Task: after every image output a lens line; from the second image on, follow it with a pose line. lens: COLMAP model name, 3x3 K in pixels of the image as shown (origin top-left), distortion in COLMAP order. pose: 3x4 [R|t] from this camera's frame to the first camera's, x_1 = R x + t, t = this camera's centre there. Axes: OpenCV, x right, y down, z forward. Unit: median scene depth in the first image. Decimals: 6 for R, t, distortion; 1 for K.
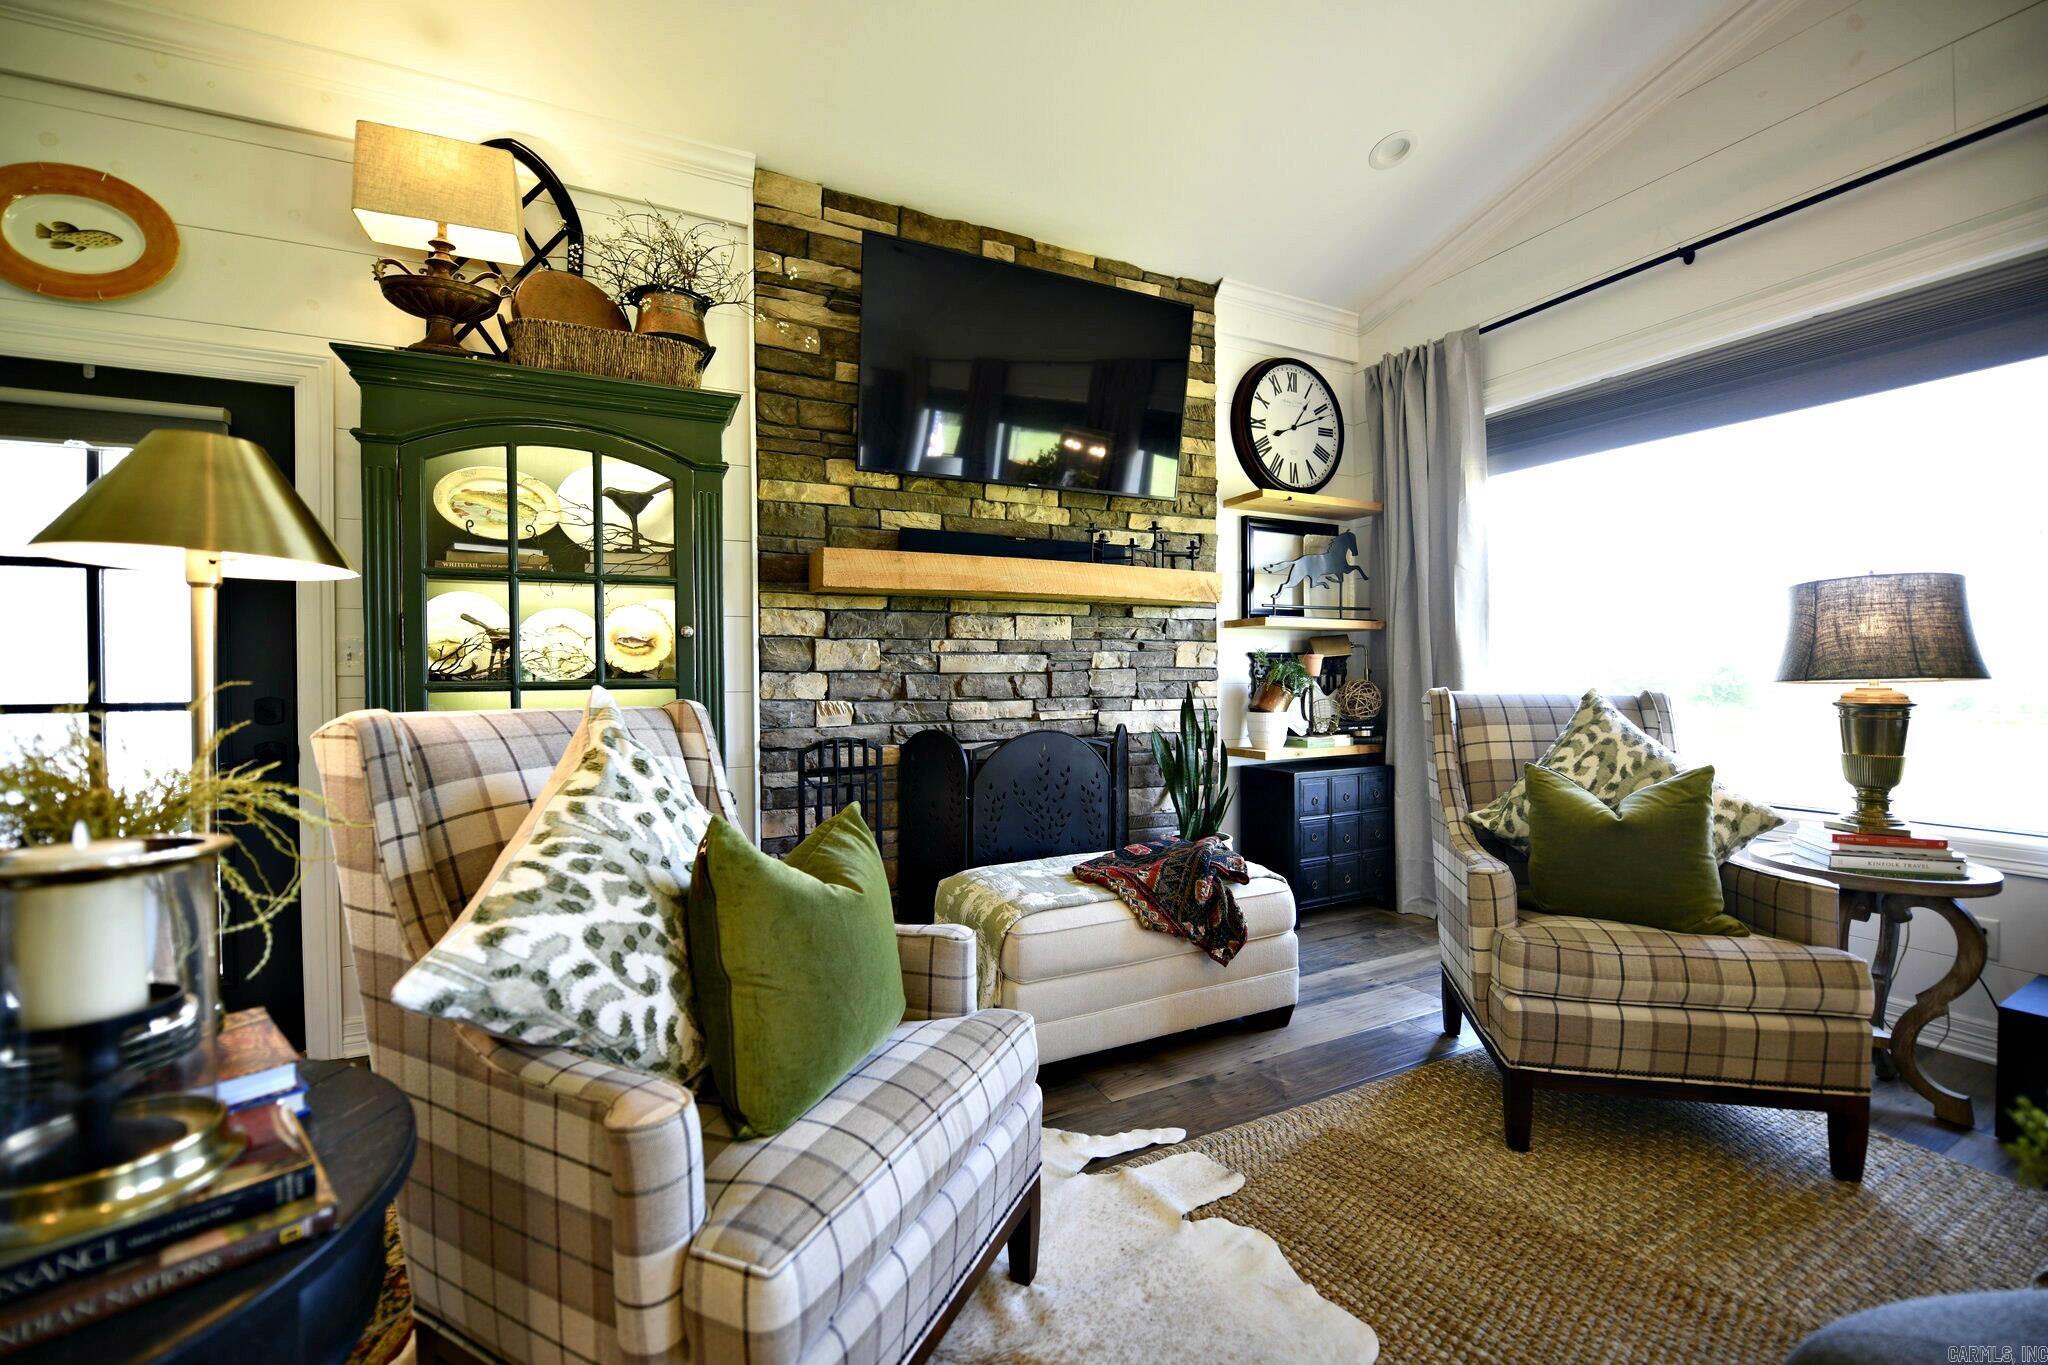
lens RADIAL K [[815.2, 0, 1021.7], [0, 815.2, 685.0], [0, 0, 1]] dist [-0.016434, -0.002774]
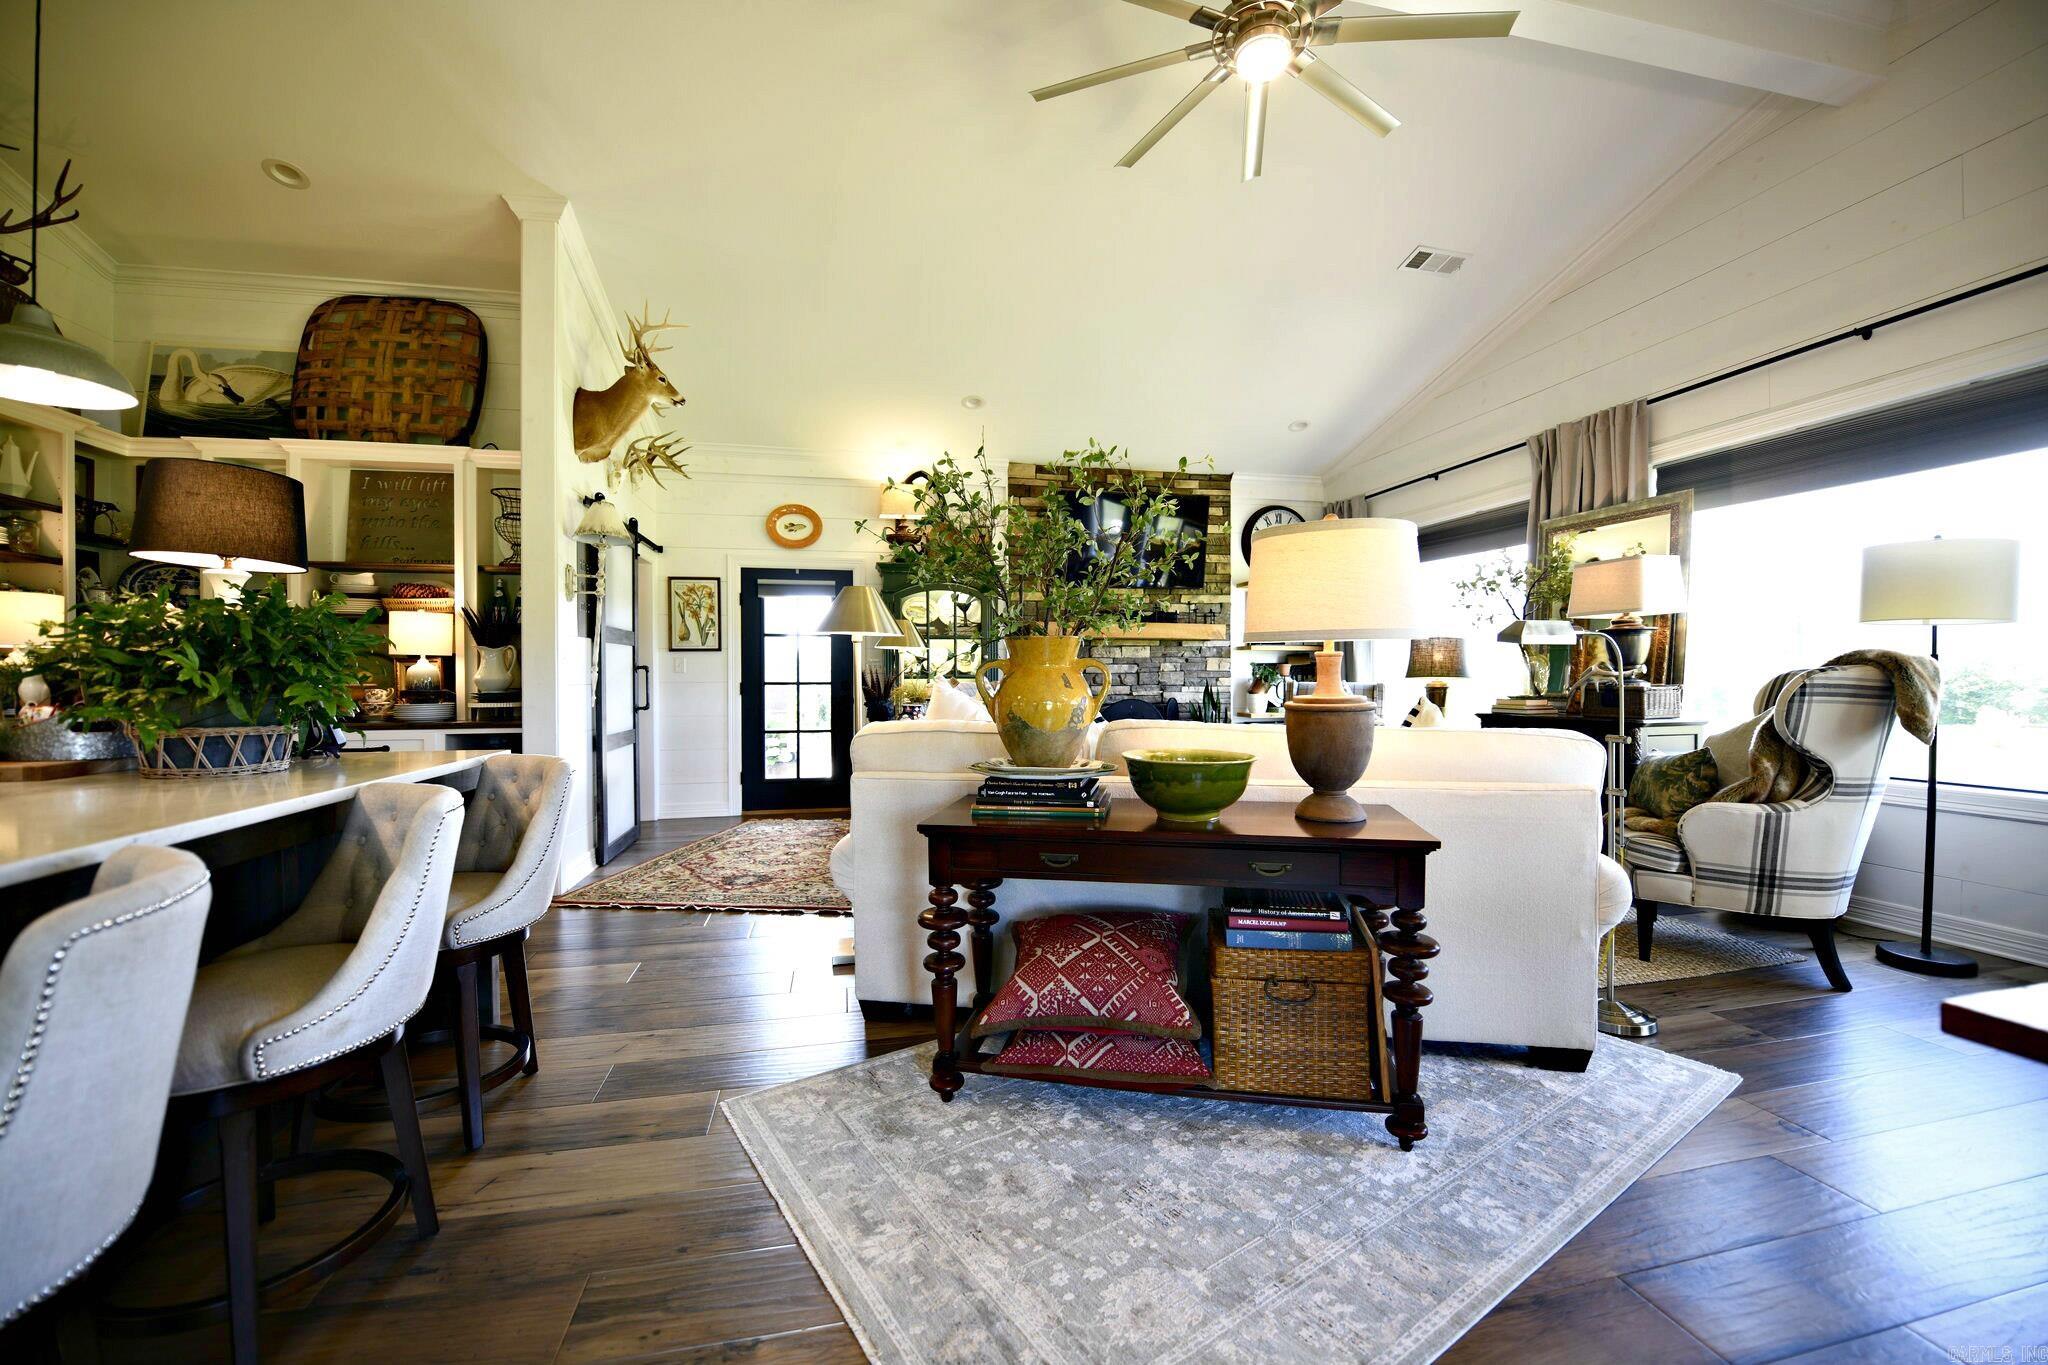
lens RADIAL K [[815.2, 0, 1021.7], [0, 815.2, 685.0], [0, 0, 1]] dist [-0.016434, -0.002774]
pose [[0.972070, 0.007993, -0.234553, 0.251713], [-0.007799, 0.999968, 0.001755, 0.015309], [0.234560, 0.000123, 0.972102, -1.206734]]
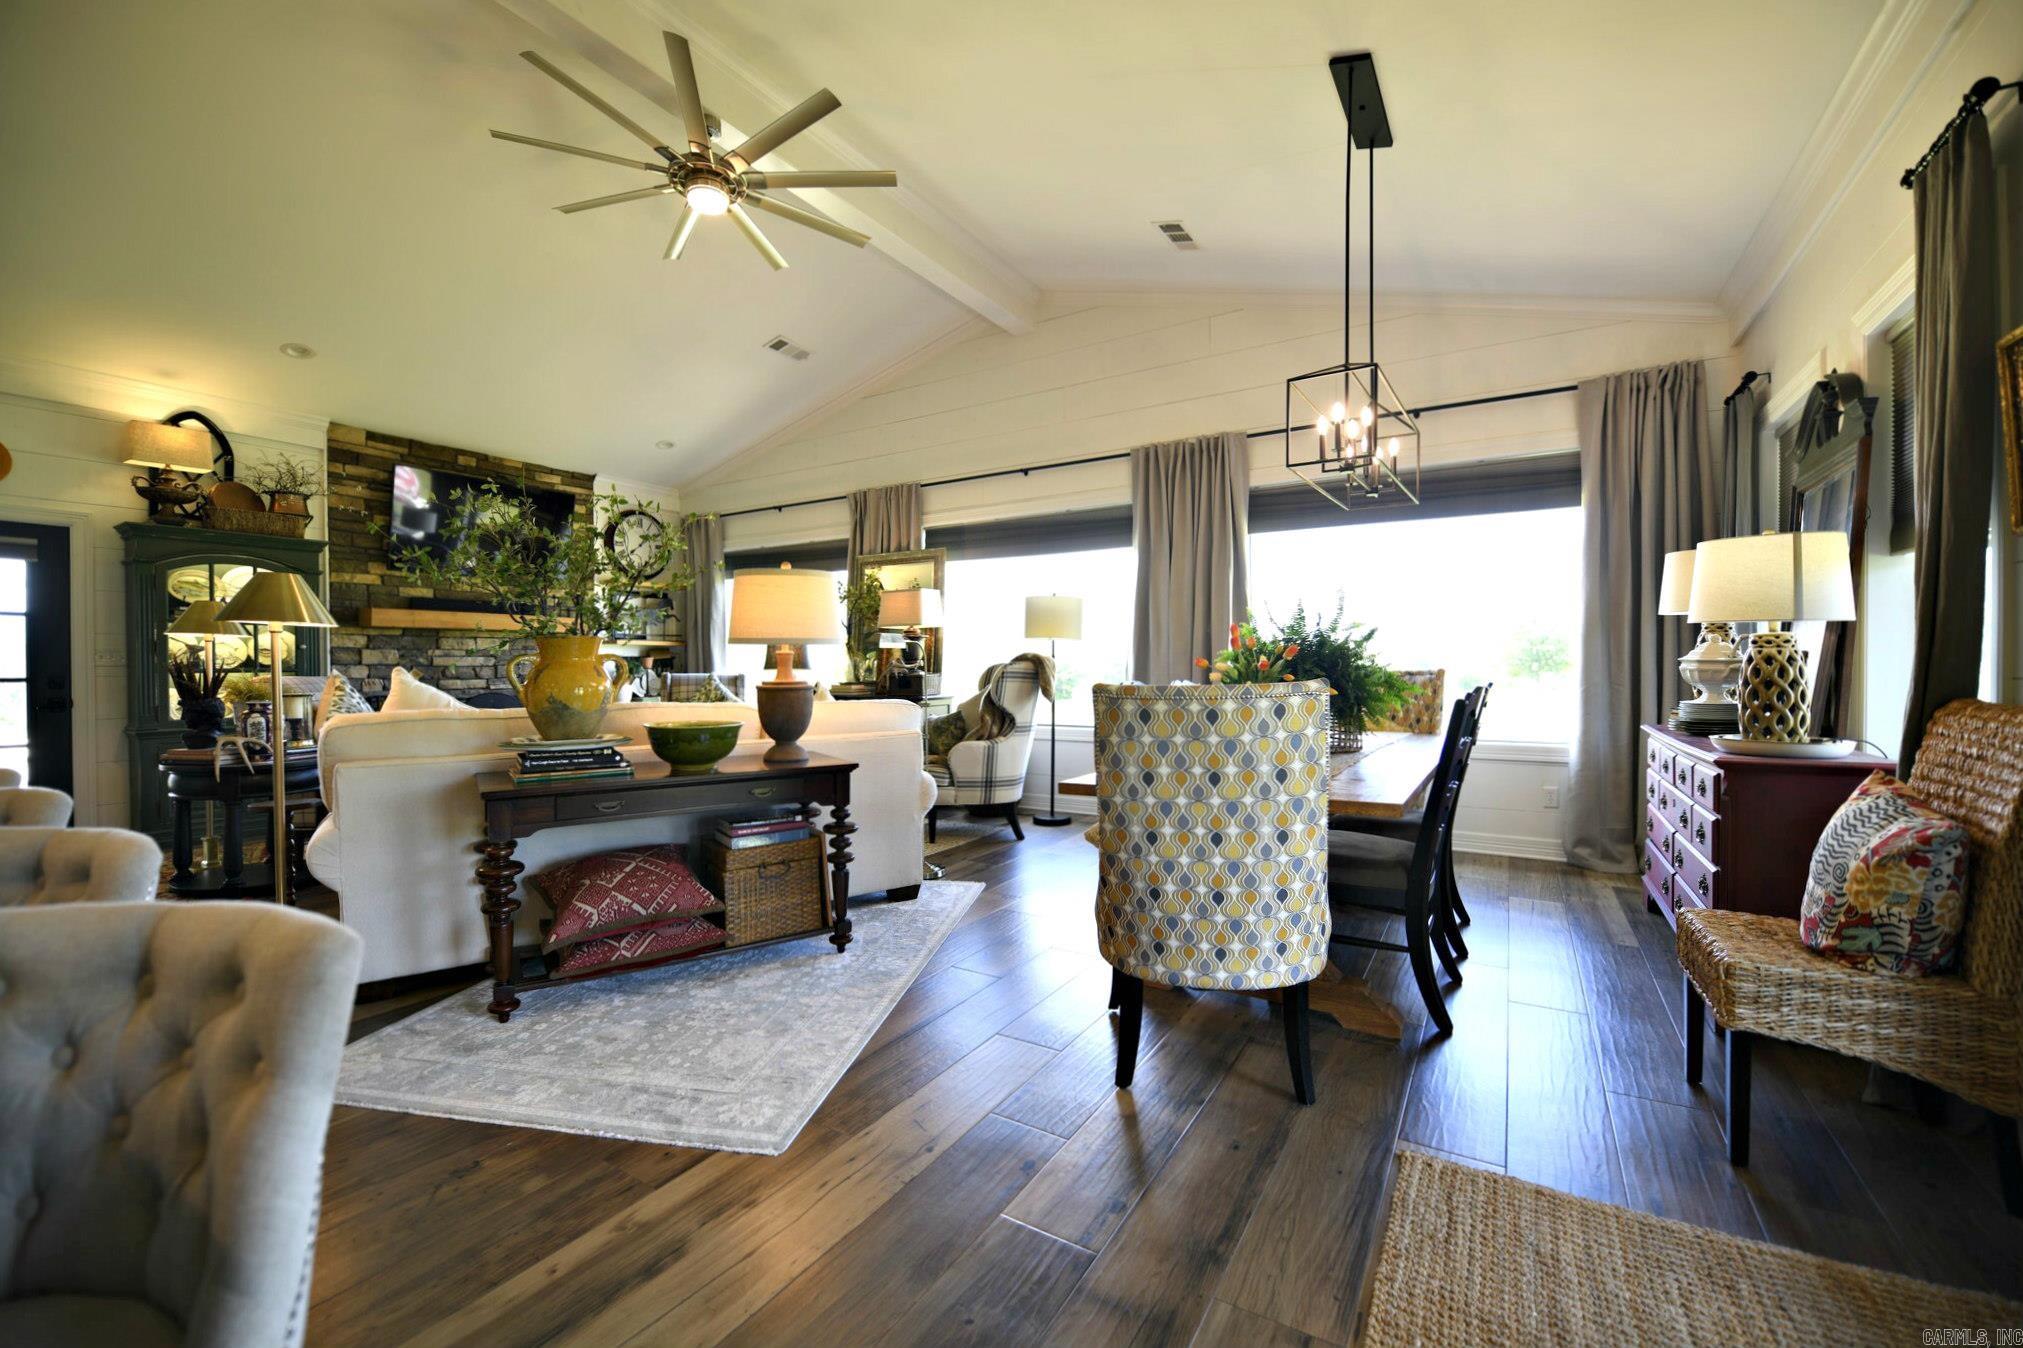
lens RADIAL K [[805.2, 0, 1009.2], [0, 805.2, 676.5], [0, 0, 1]] dist [-0.016434, -0.002774]
pose [[0.845248, -0.001994, 0.534371, 0.053636], [0.003346, 0.999993, -0.001562, 0.020498], [-0.534364, 0.003109, 0.845249, -1.484321]]
